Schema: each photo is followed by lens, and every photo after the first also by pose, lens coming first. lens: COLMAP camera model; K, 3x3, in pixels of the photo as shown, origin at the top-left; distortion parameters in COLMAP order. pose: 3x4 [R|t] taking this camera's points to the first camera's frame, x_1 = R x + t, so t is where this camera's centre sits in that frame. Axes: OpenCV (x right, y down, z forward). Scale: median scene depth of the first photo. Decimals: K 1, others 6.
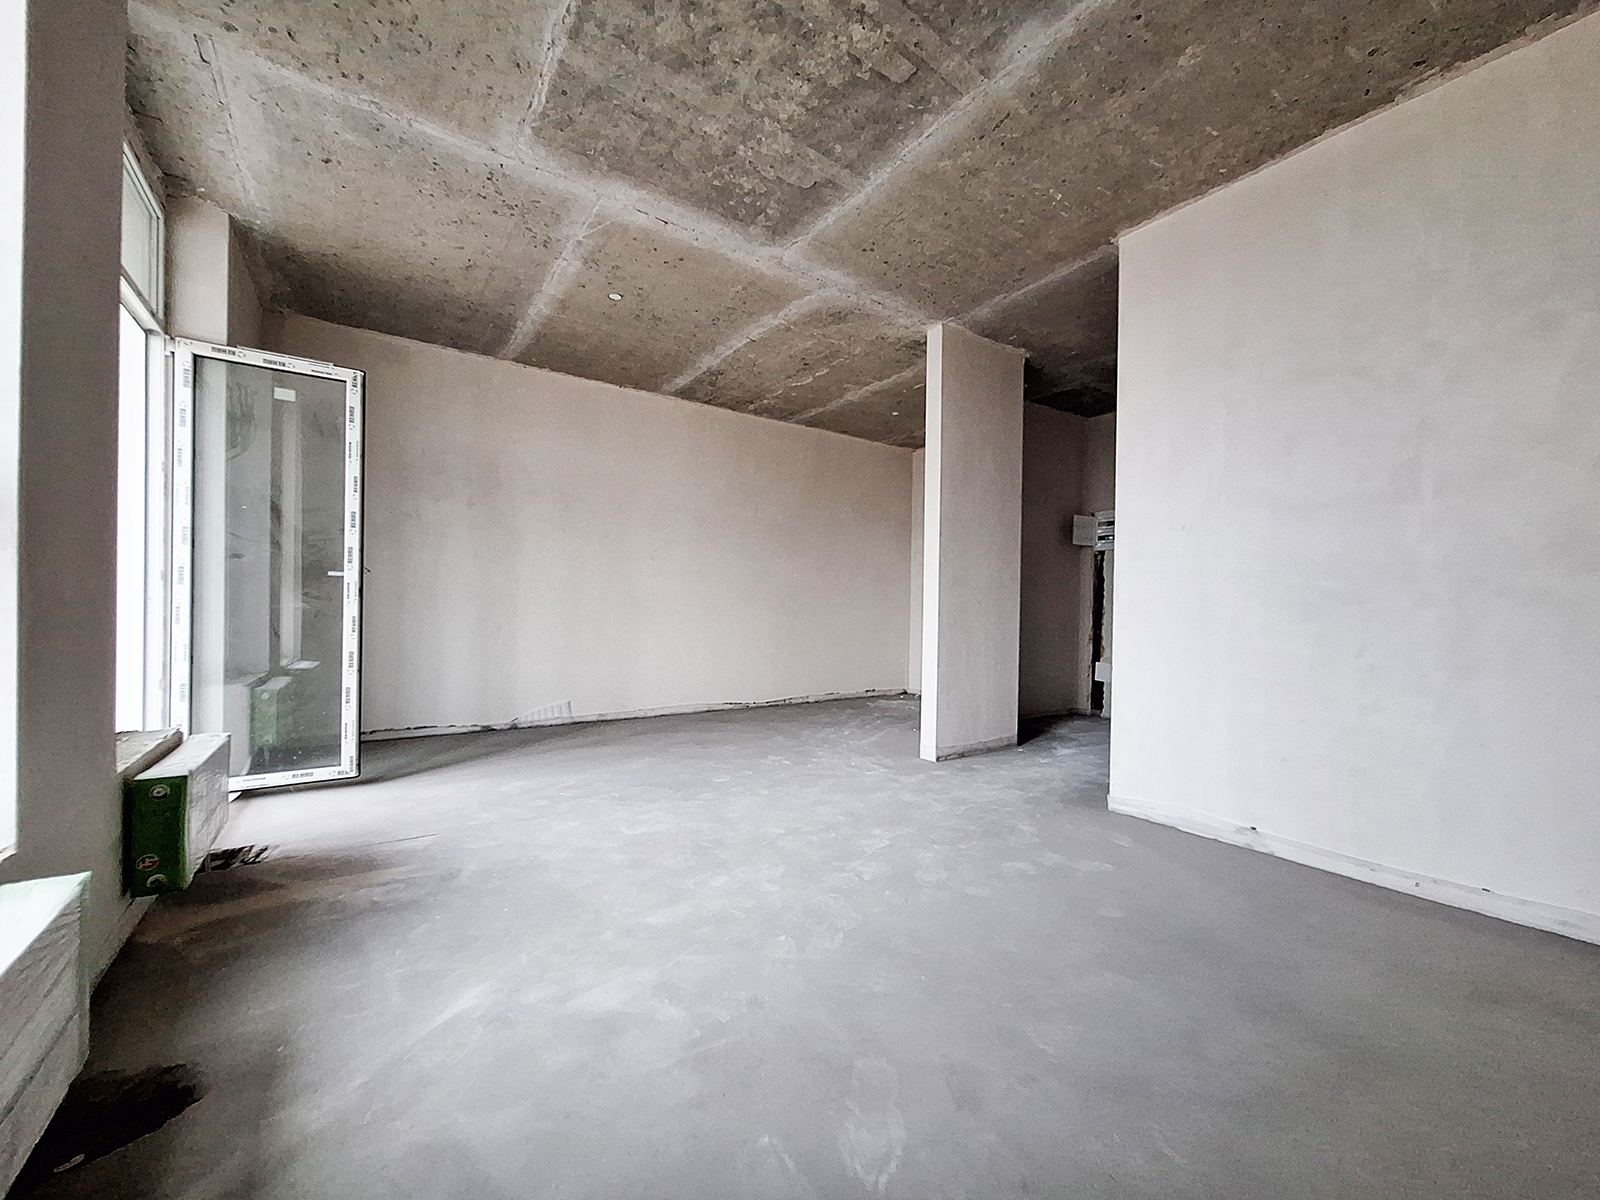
lens RADIAL K [[619.6, 0, 797.3], [0, 619.6, 605.8], [0, 0, 1]] dist [0.000211, -0.000690]
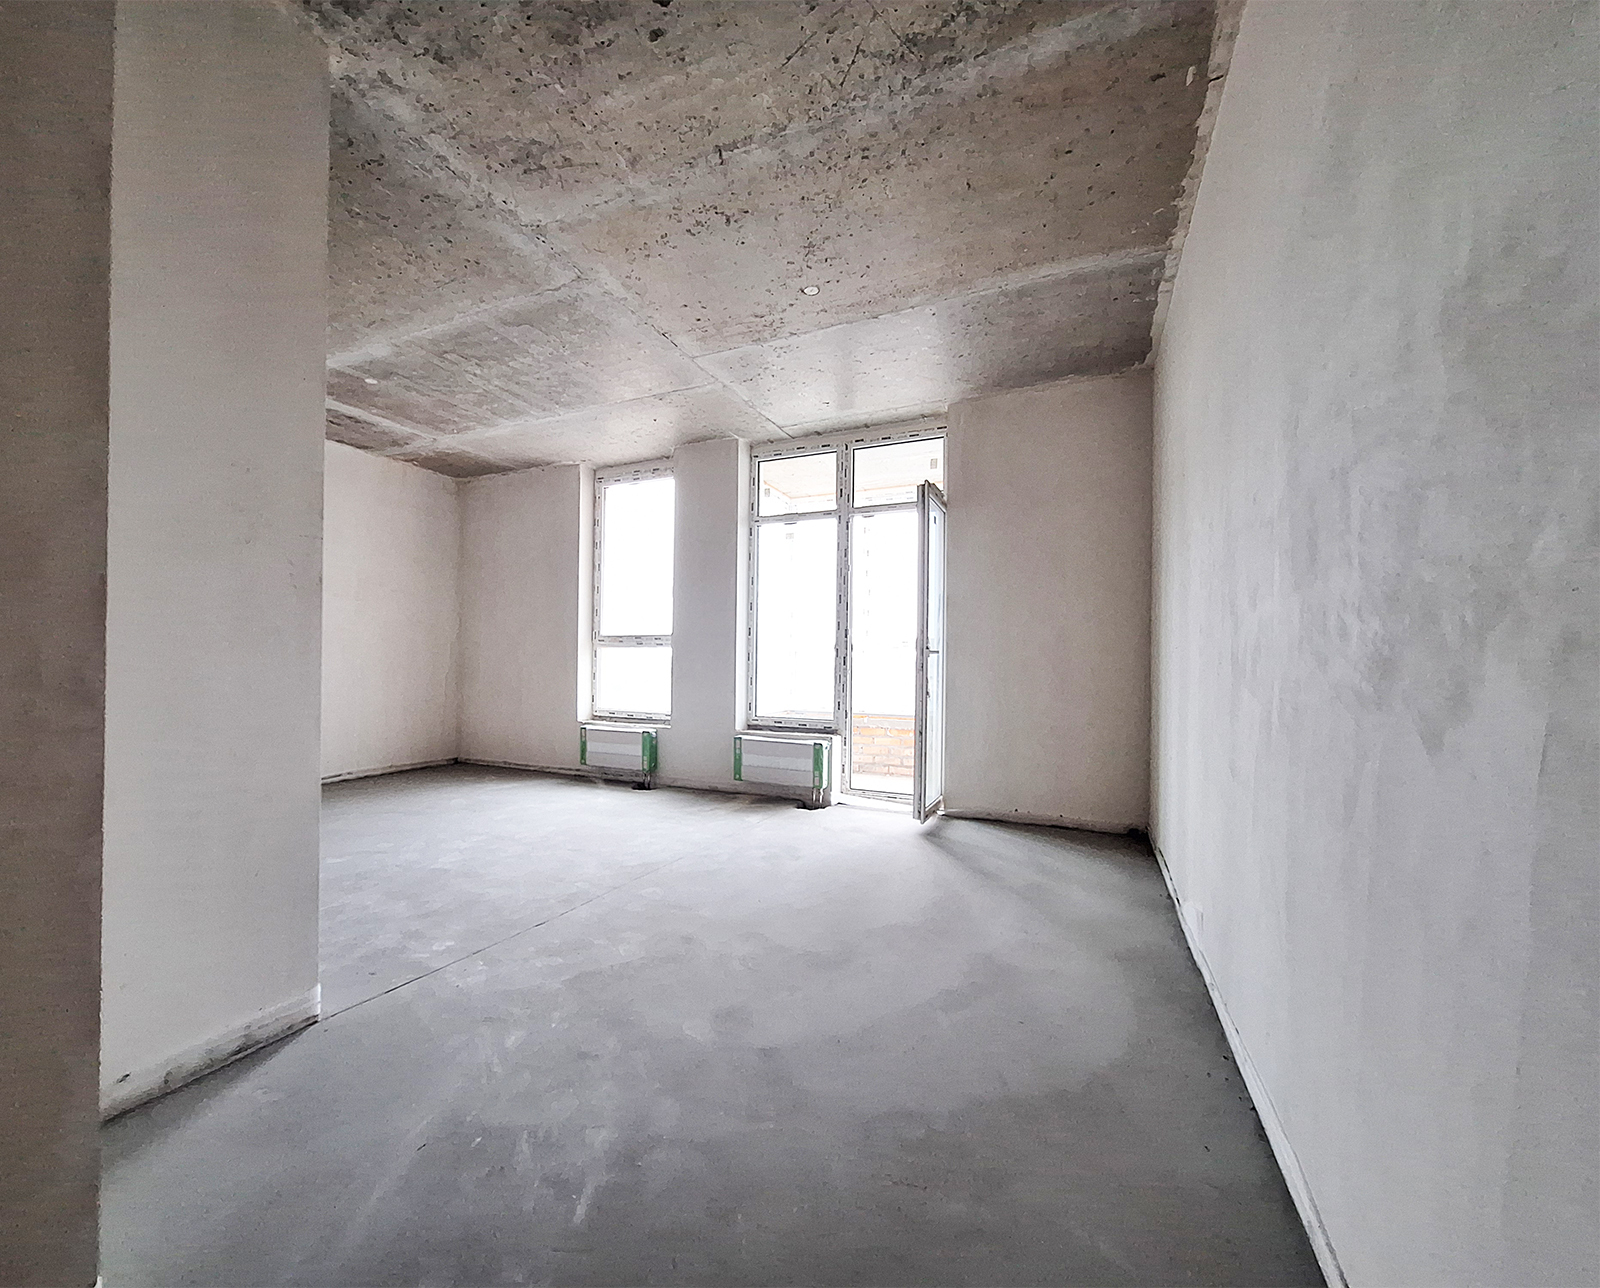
lens RADIAL K [[683.5, 0, 740.8], [0, 683.5, 649.3], [0, 0, 1]] dist [0.000499, 0.000076]
pose [[-0.882414, -0.028967, -0.469581, 0.255391], [-0.020263, 0.999517, -0.023581, -0.022243], [0.470037, -0.011293, -0.882575, 2.361478]]
